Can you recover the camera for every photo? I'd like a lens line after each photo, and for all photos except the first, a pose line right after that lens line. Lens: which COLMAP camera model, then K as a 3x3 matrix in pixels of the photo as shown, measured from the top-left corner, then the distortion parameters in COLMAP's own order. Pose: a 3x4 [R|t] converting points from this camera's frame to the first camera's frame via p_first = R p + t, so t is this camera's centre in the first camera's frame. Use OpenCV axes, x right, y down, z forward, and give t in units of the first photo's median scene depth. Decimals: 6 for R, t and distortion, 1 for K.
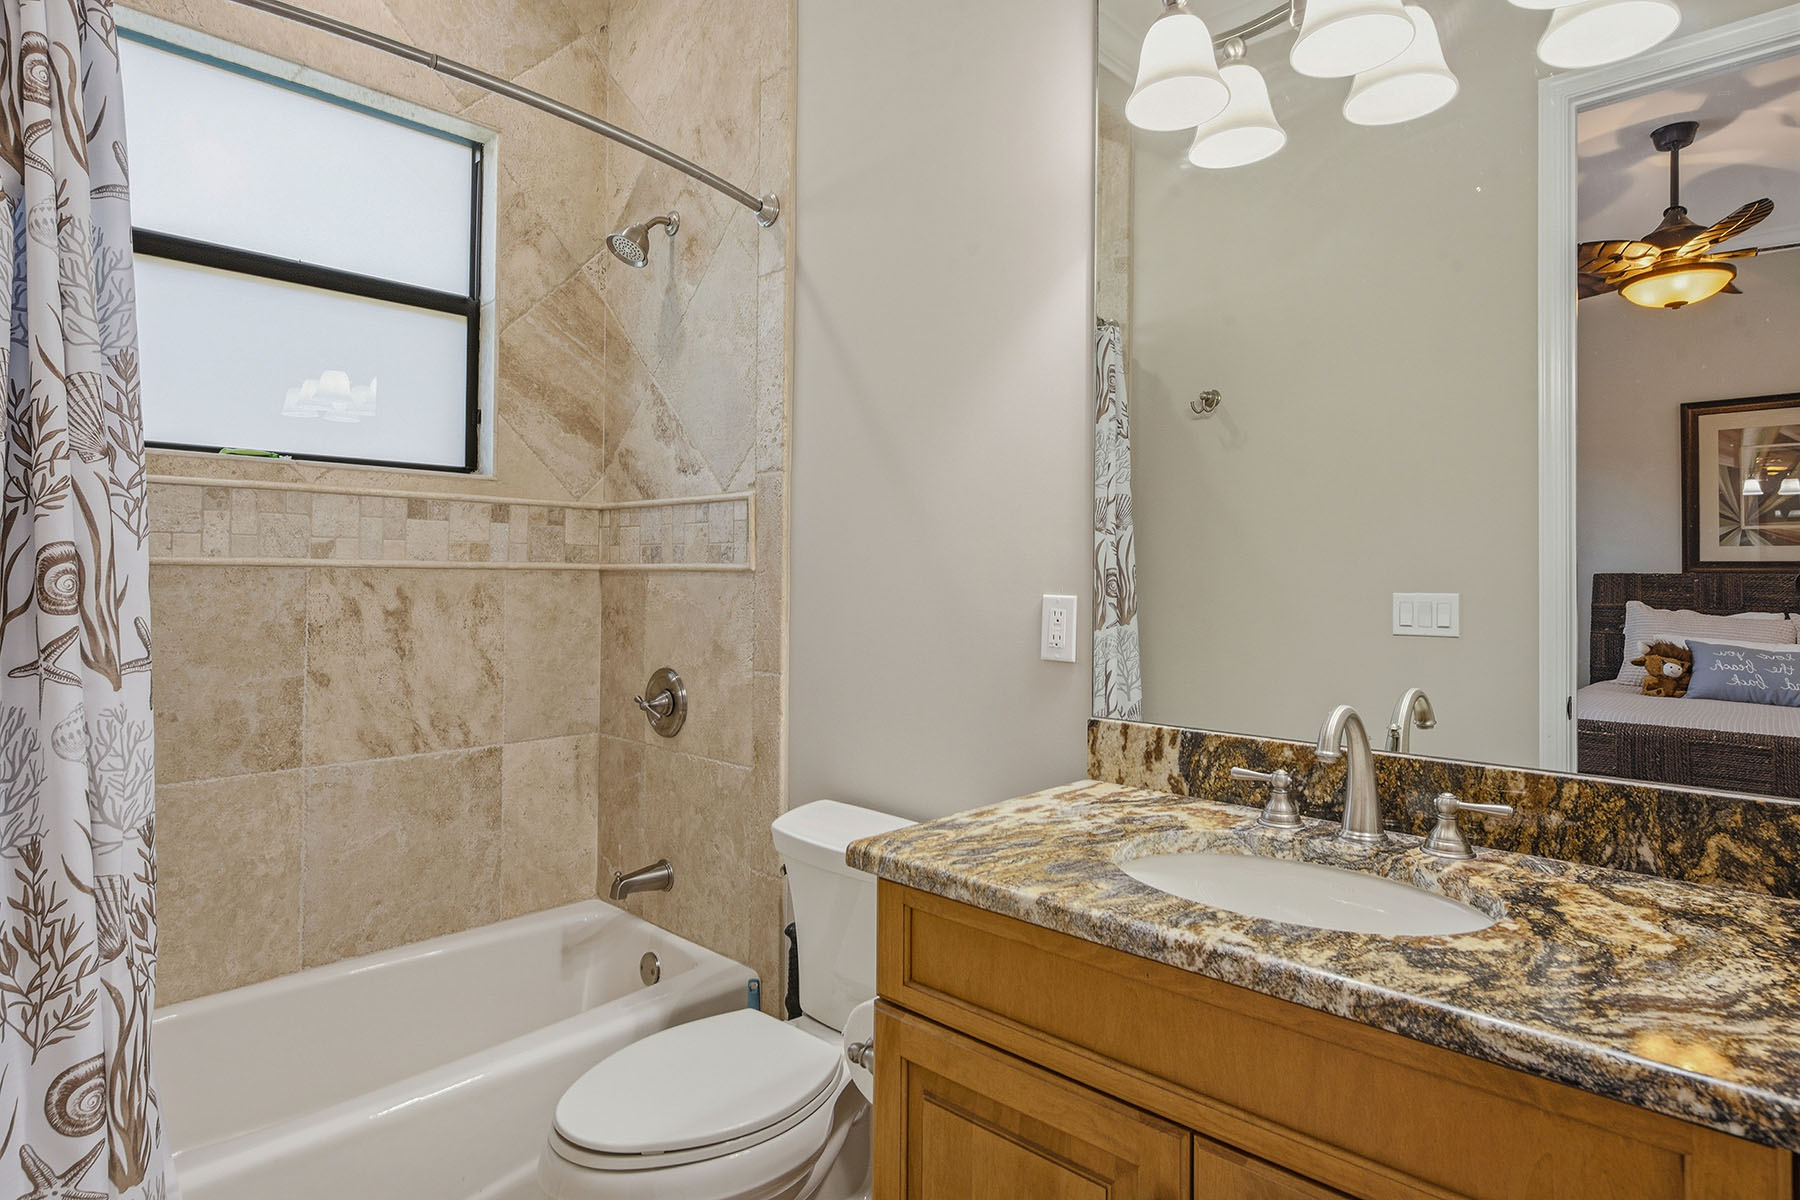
lens RADIAL K [[947.9, 0, 906.2], [0, 947.9, 573.7], [0, 0, 1]] dist [-0.006741, -0.001190]
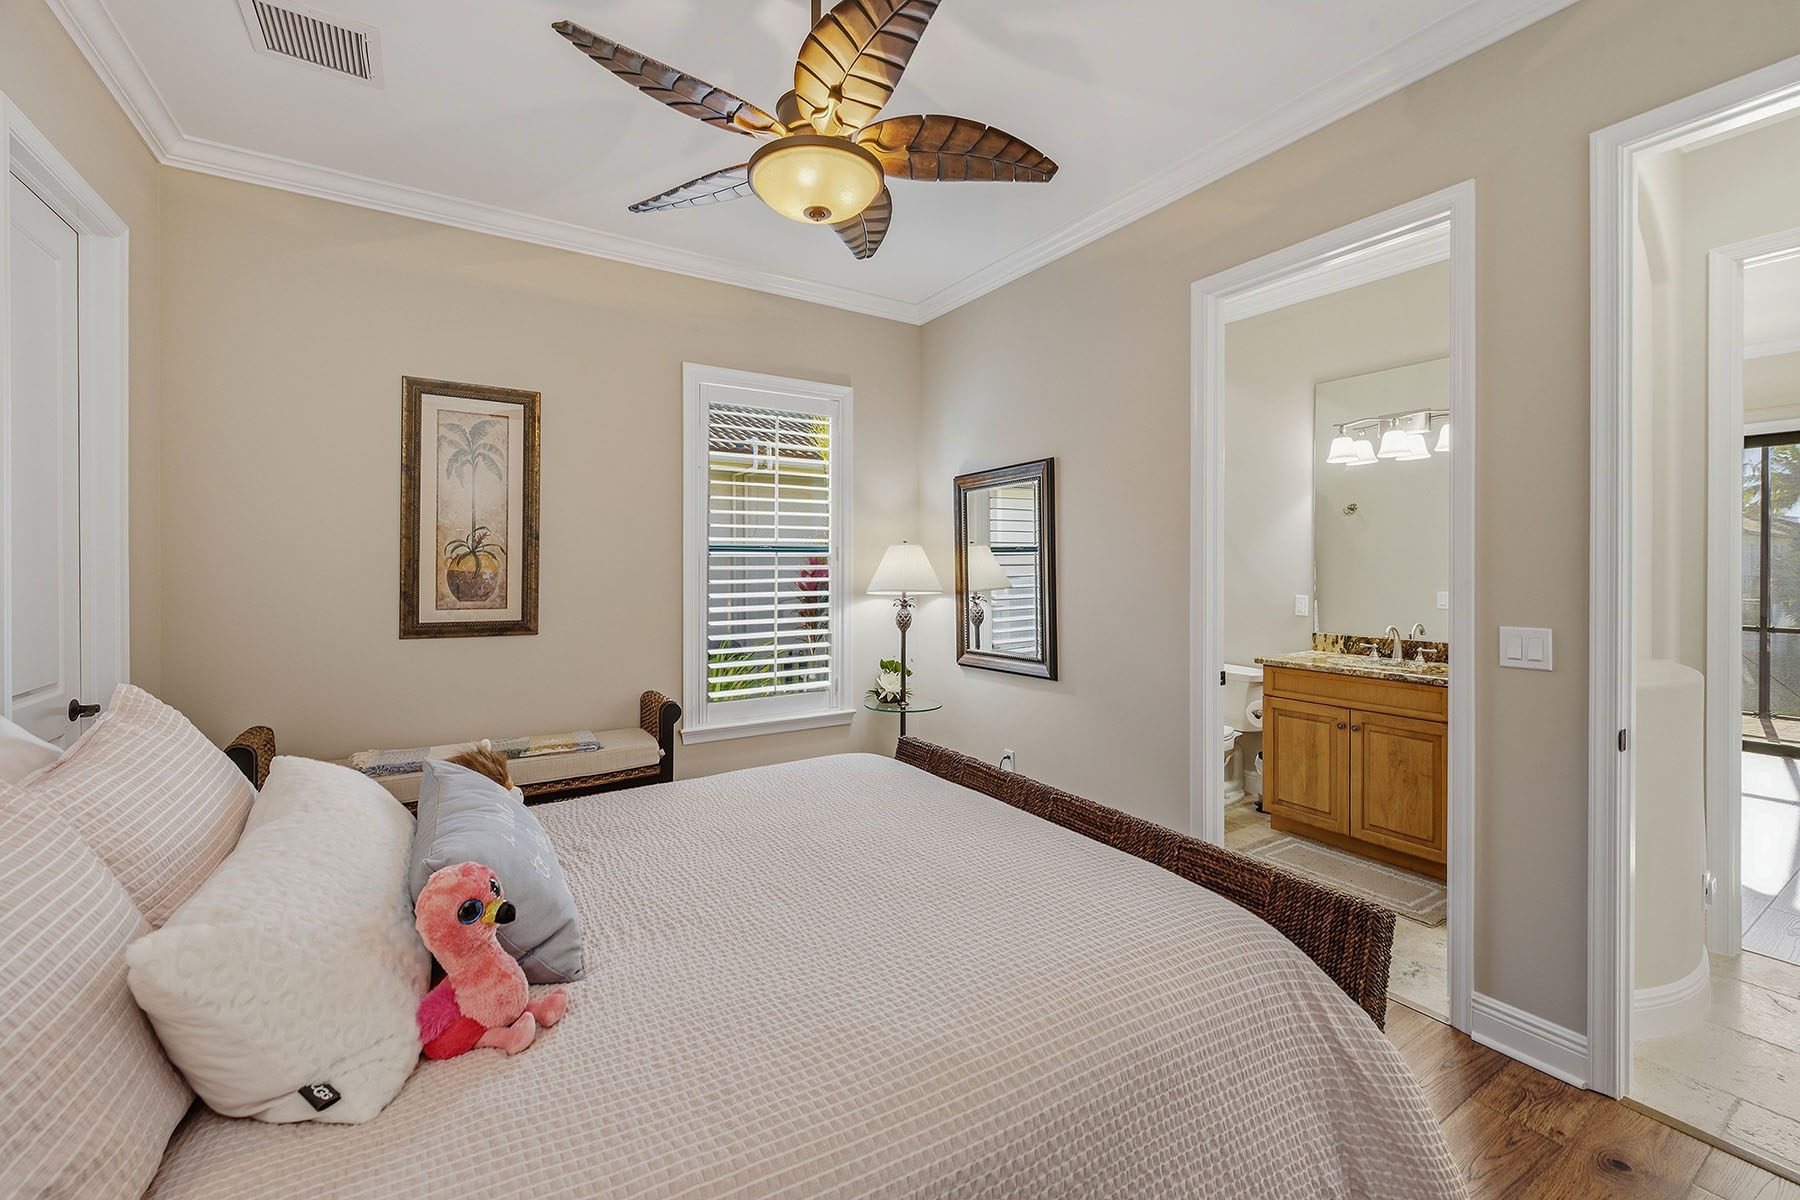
lens RADIAL K [[732.5, 0, 909.8], [0, 732.5, 575.4], [0, 0, 1]] dist [-0.001123, -0.000059]
pose [[0.973765, -0.001122, -0.227553, -0.734357], [0.004384, 0.999895, 0.013831, -0.110618], [0.227514, -0.014465, 0.973667, -2.233023]]
